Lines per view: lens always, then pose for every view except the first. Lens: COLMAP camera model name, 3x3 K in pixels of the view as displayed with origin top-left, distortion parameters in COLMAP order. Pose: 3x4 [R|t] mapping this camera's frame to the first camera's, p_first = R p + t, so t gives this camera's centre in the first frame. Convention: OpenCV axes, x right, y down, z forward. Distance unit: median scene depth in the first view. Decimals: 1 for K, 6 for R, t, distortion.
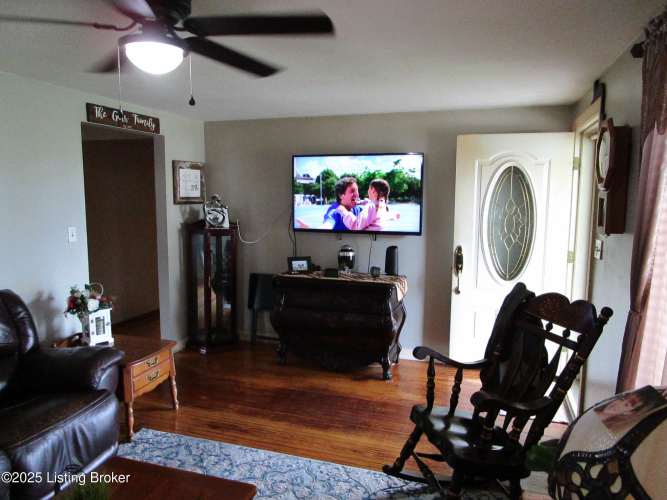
lens RADIAL K [[486.8, 0, 333.5], [0, 486.8, 250.0], [0, 0, 1]] dist [-0.041299, 0.036439]
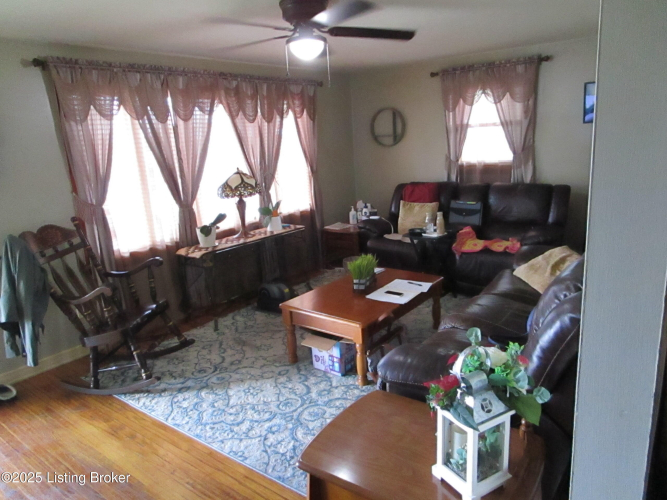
lens RADIAL K [[486.8, 0, 333.5], [0, 486.8, 250.0], [0, 0, 1]] dist [-0.041299, 0.036439]
pose [[-0.944666, -0.031073, 0.326558, -0.620626], [0.082059, 0.941467, 0.326965, -0.182592], [-0.317603, 0.335669, -0.886823, 1.648482]]
